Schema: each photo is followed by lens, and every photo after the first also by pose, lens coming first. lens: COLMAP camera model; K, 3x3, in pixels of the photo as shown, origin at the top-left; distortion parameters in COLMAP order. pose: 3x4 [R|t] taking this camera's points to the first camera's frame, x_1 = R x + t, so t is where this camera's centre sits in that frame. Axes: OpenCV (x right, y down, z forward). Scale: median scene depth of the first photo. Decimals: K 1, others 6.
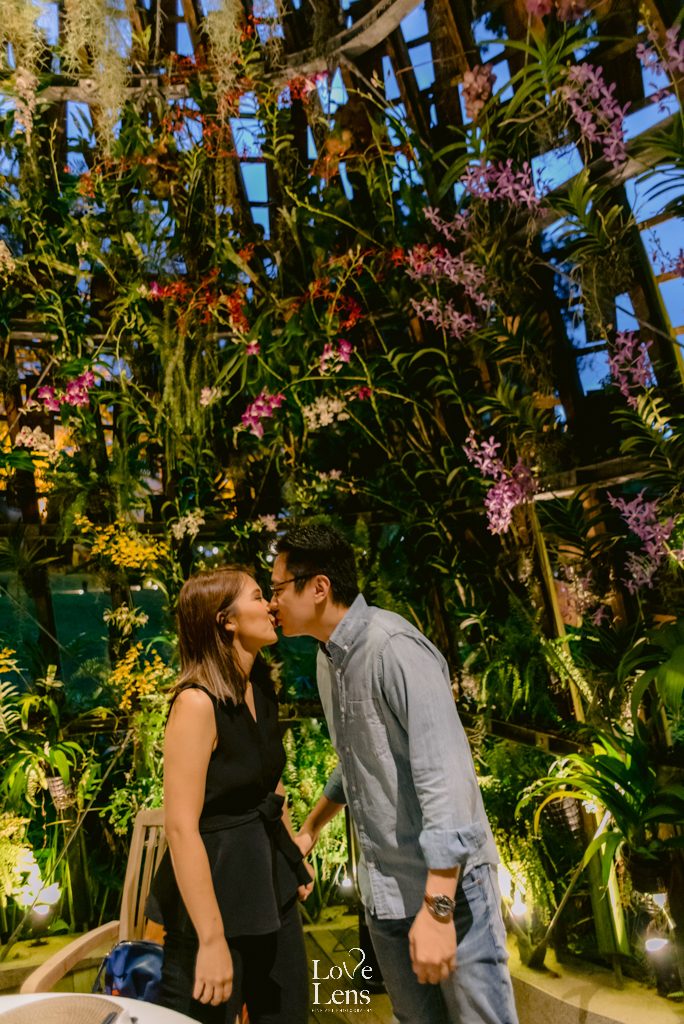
lens RADIAL K [[674.7, 0, 342.0], [0, 674.7, 512.0], [0, 0, 1]] dist [0.012666, -0.001467]
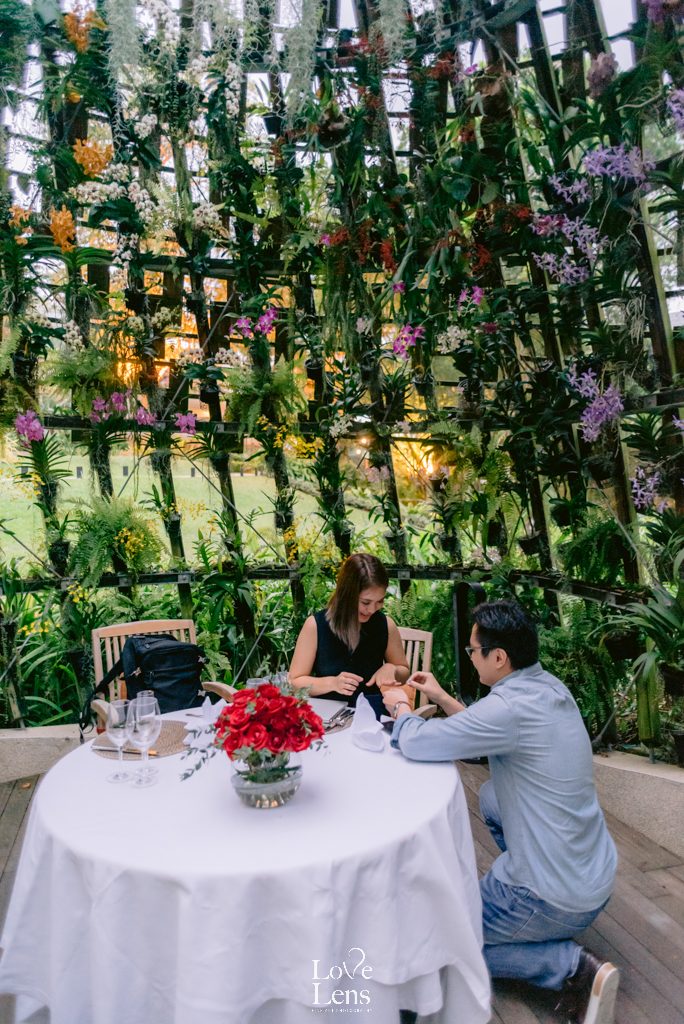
lens RADIAL K [[674.7, 0, 342.0], [0, 674.7, 512.0], [0, 0, 1]] dist [0.012666, -0.001467]
pose [[0.992392, 0.041416, -0.115940, -0.079530], [-0.022712, 0.987142, 0.158227, -0.027705], [0.121002, -0.154390, 0.980572, -0.332967]]
